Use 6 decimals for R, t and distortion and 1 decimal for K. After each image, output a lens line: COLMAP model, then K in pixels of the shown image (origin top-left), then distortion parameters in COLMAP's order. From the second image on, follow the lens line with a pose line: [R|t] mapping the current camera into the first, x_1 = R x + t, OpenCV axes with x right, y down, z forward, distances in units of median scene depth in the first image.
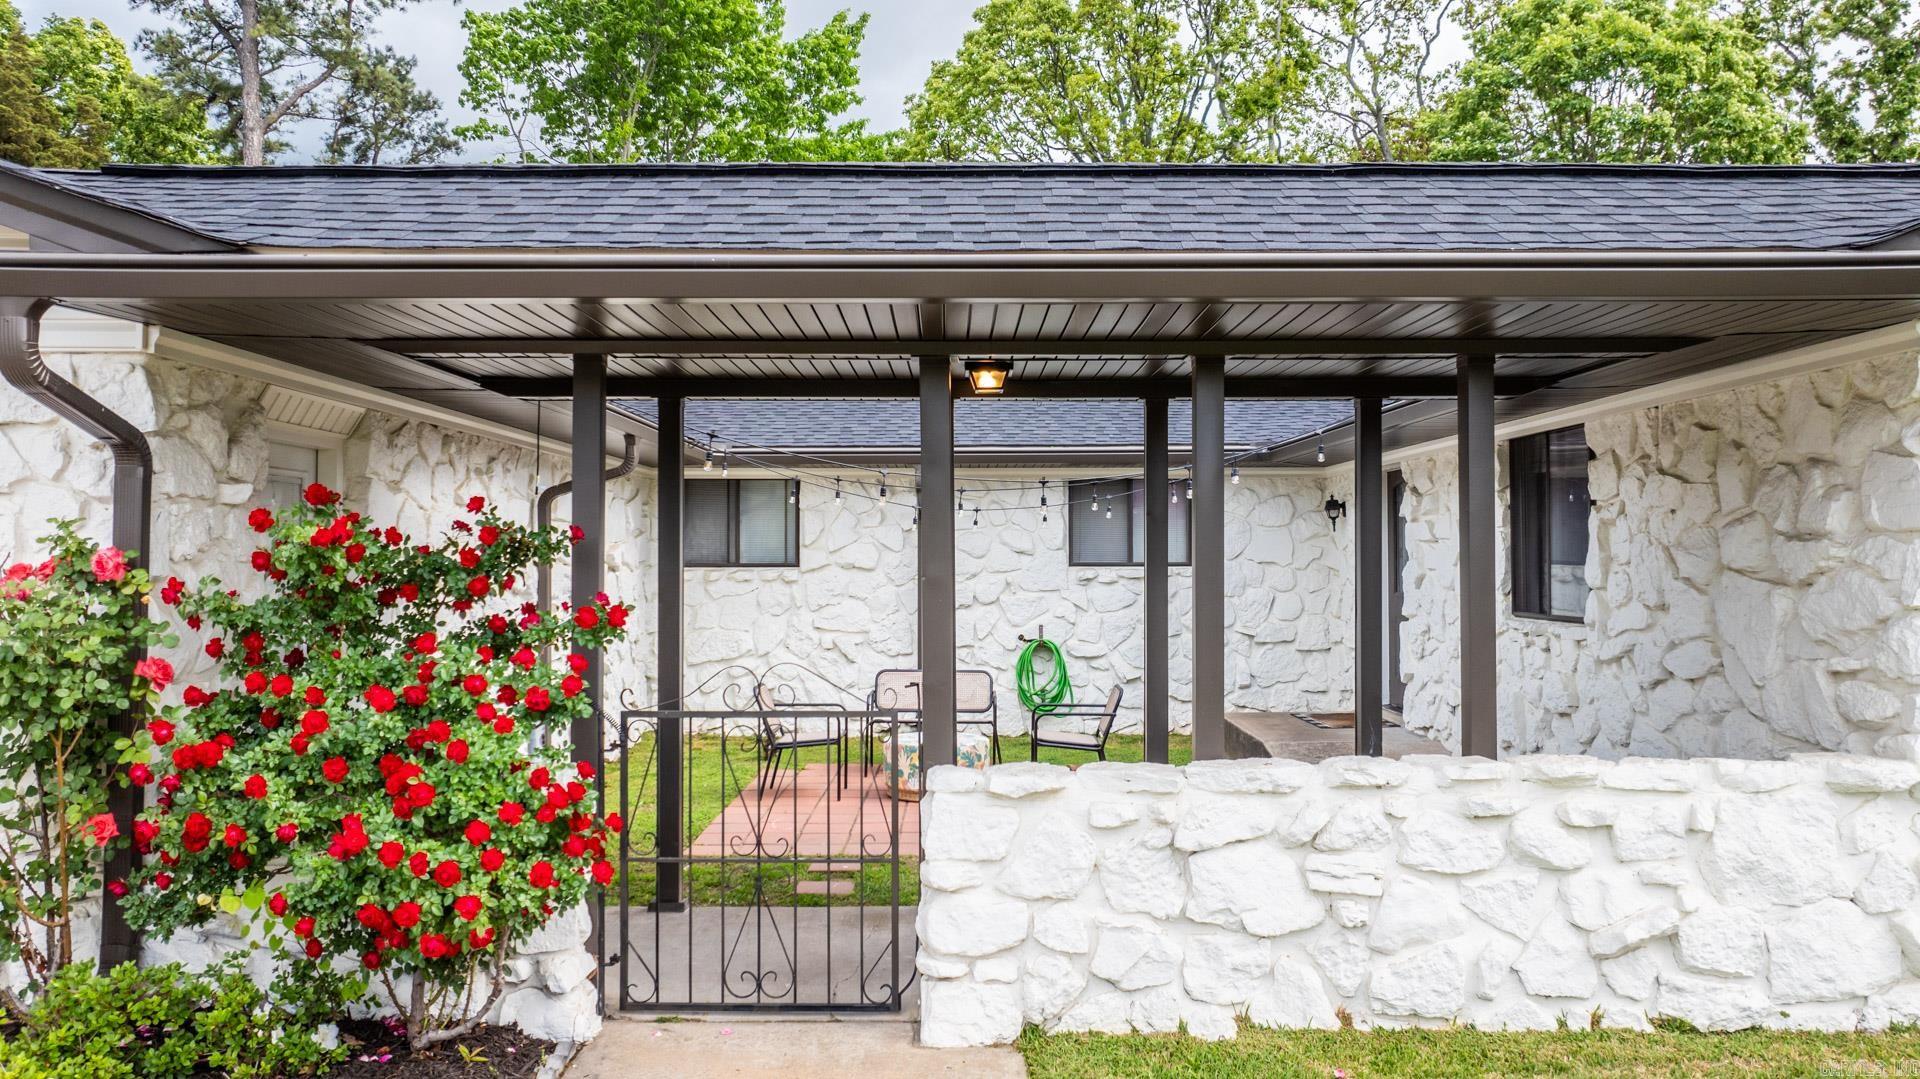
lens RADIAL K [[1357.3, 0, 951.6], [0, 1357.3, 538.3], [0, 0, 1]] dist [-0.002408, -0.002694]
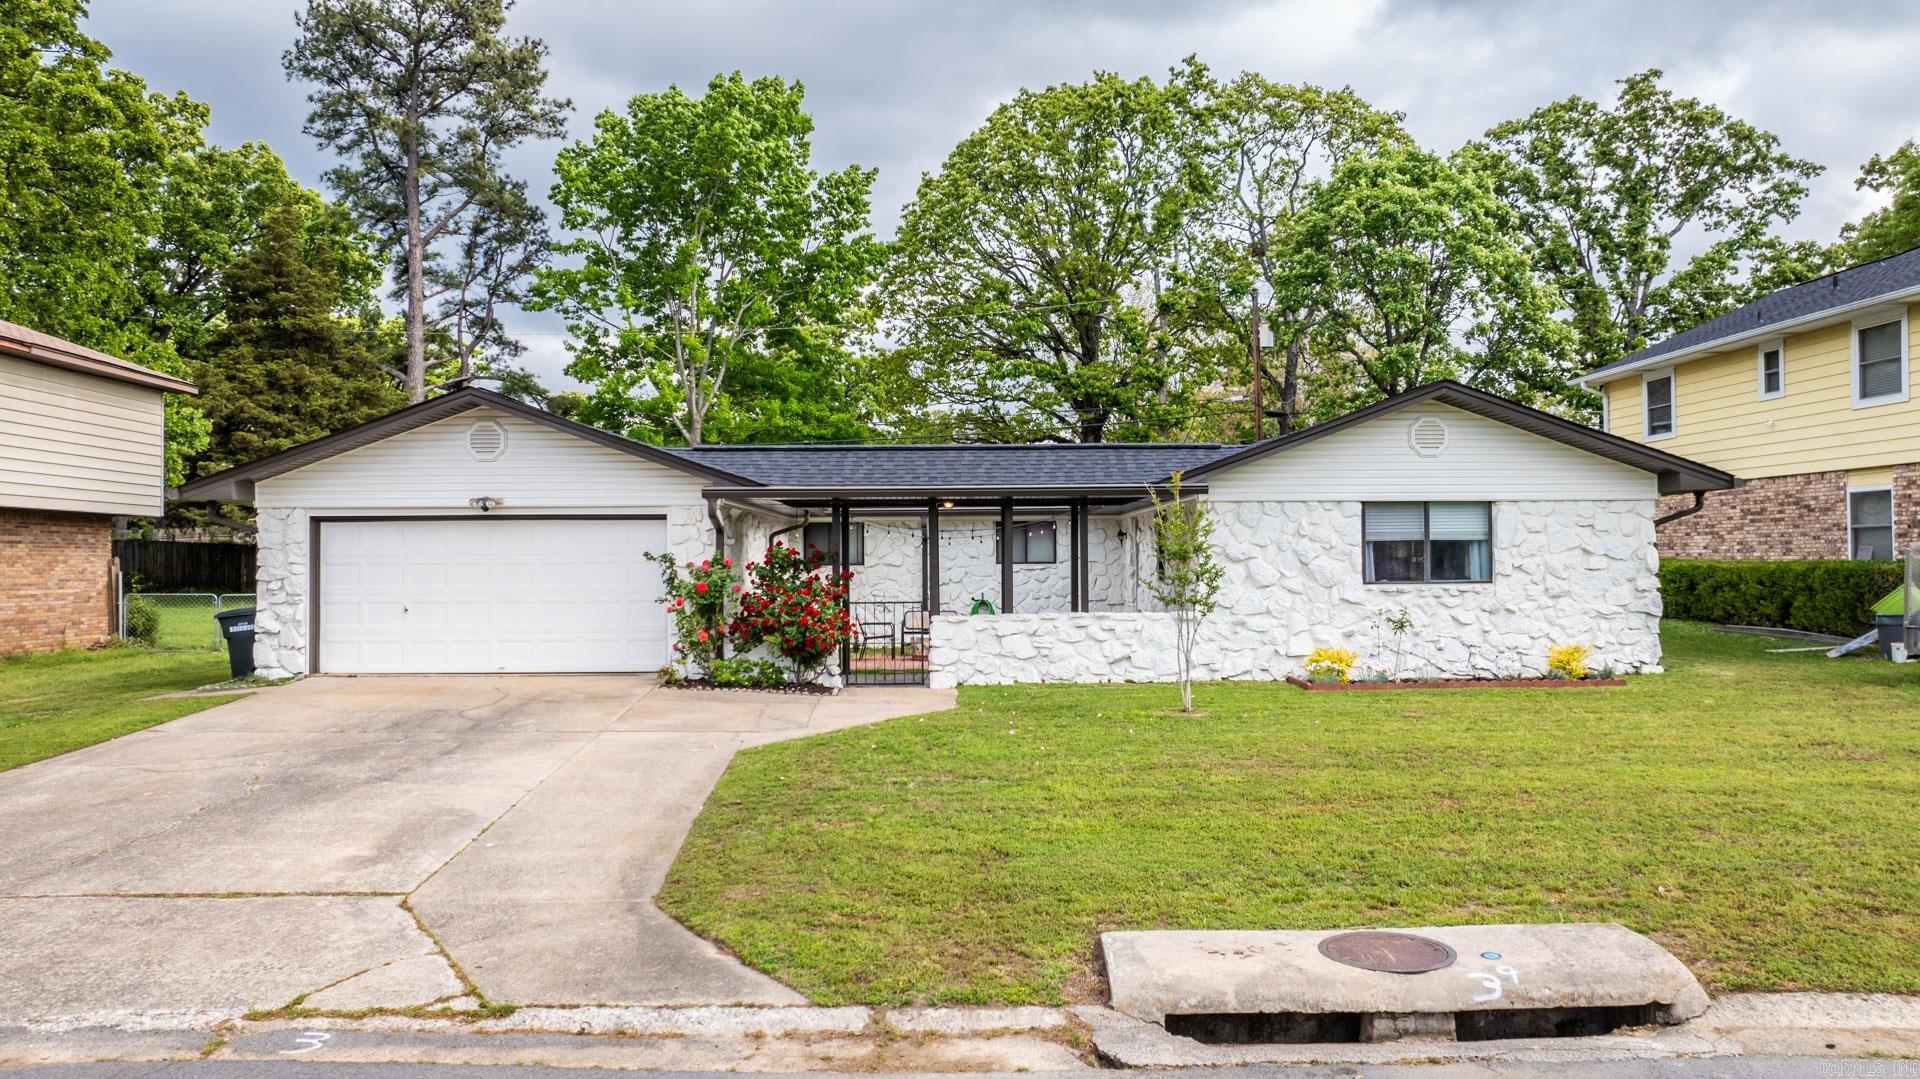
lens RADIAL K [[1357.3, 0, 951.6], [0, 1357.3, 538.3], [0, 0, 1]] dist [-0.002408, -0.002694]
pose [[0.999947, -0.006704, 0.007772, 0.001486], [0.006732, 0.999971, -0.003539, -0.004584], [-0.007748, 0.003591, 0.999964, -0.432810]]
